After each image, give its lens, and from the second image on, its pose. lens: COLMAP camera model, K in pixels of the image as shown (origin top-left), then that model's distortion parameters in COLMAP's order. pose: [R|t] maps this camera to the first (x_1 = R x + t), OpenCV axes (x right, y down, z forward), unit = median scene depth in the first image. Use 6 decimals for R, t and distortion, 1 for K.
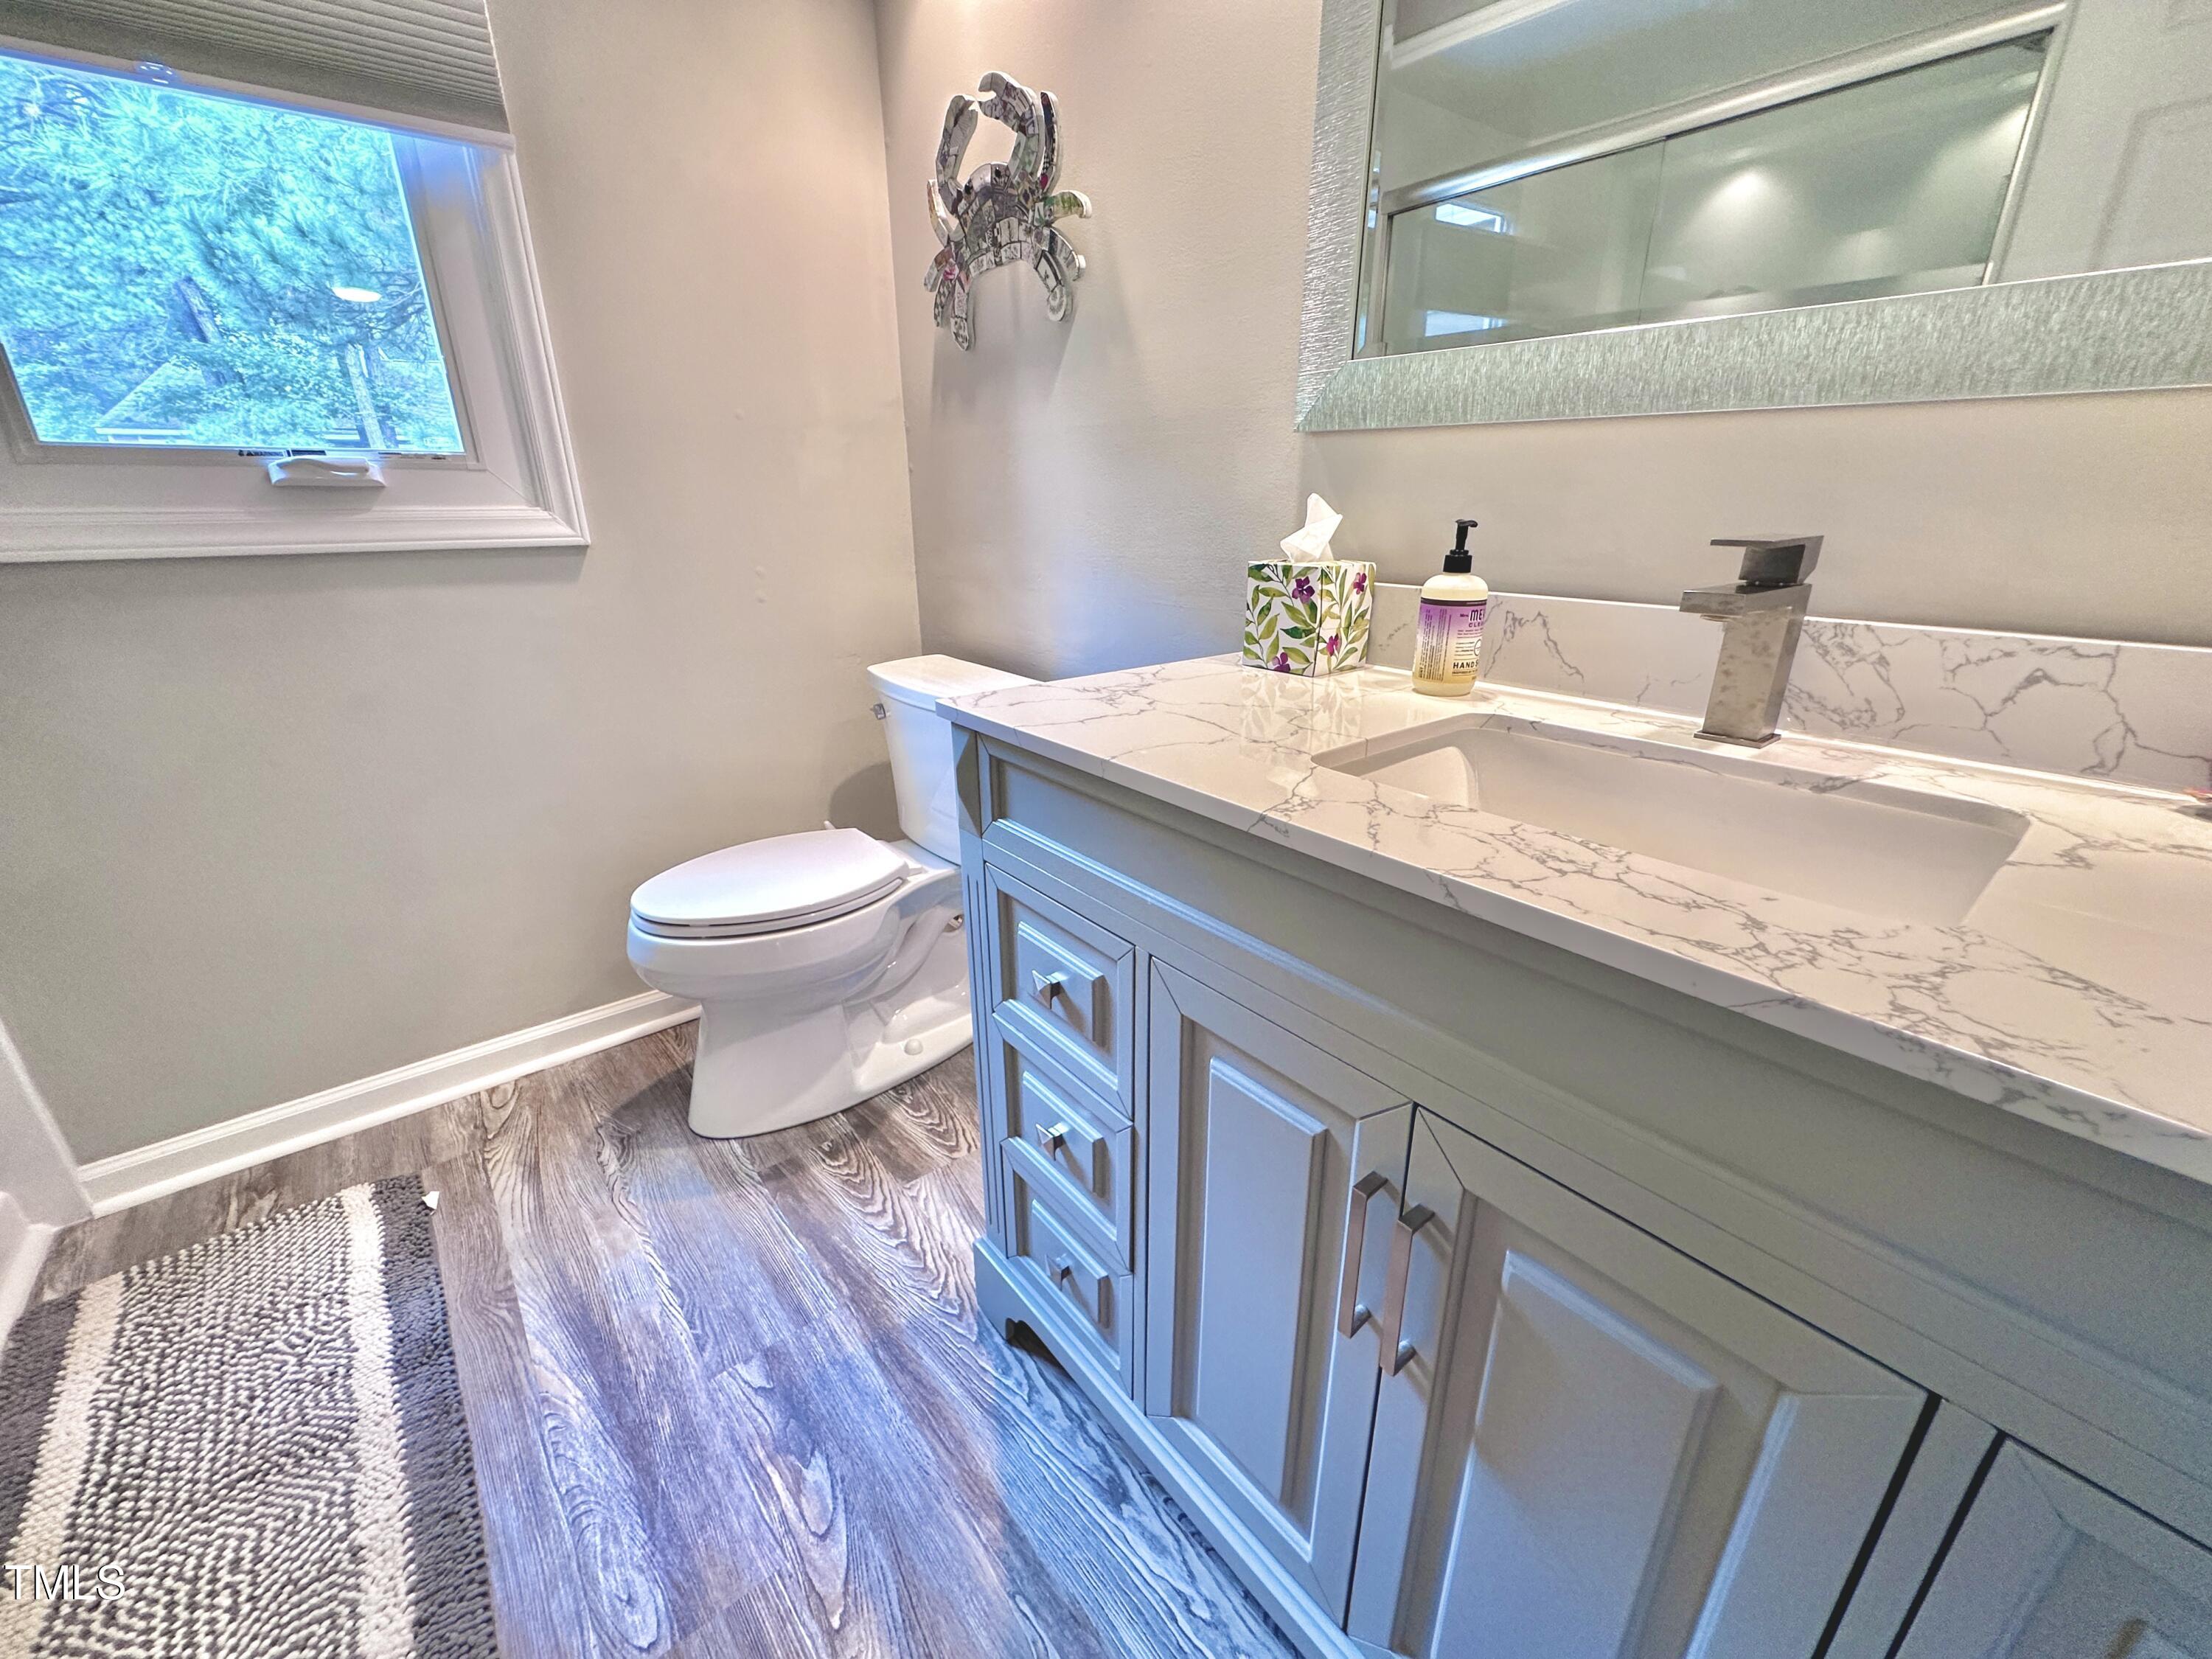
lens RADIAL K [[881.8, 0, 1128.9], [0, 881.8, 827.1], [0, 0, 1]] dist [-0.002568, -0.000314]
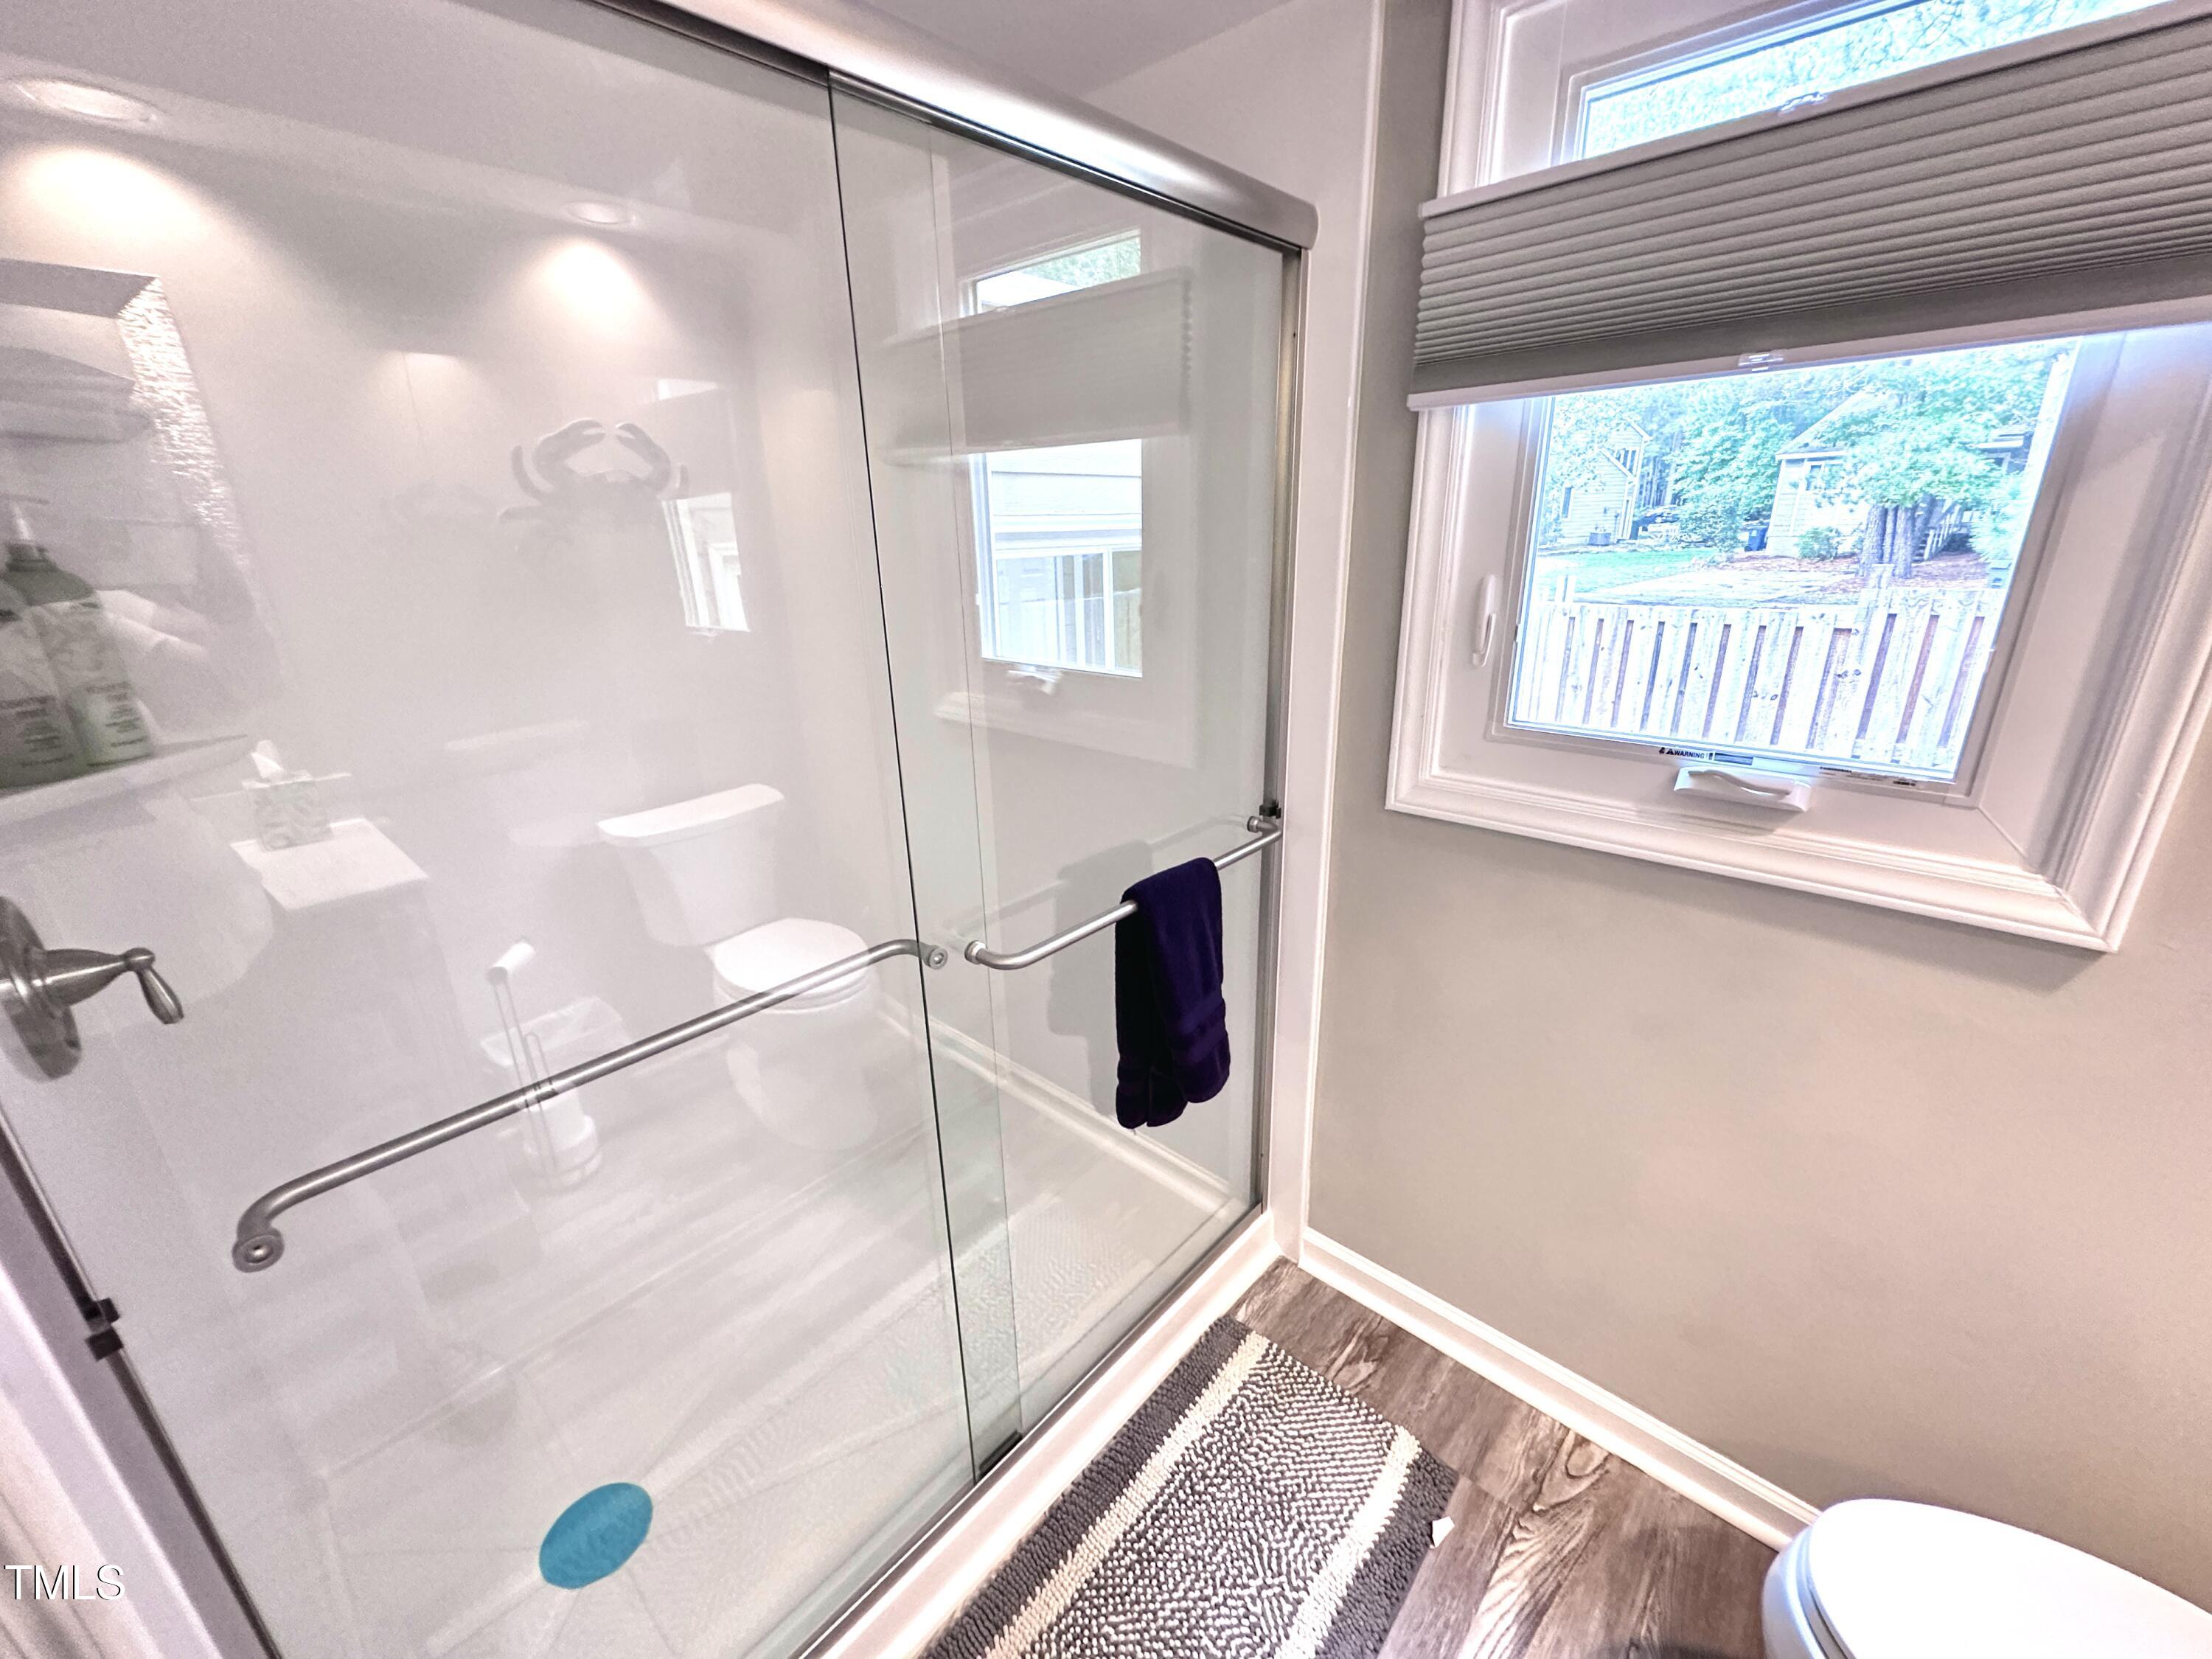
lens RADIAL K [[881.8, 0, 1094.7], [0, 881.8, 817.2], [0, 0, 1]] dist [-0.002568, -0.000314]
pose [[0.118284, 0.311541, -0.942842, -0.197798], [-0.319606, 0.910925, 0.260899, -0.357794], [0.940139, 0.270478, 0.207318, 0.262729]]
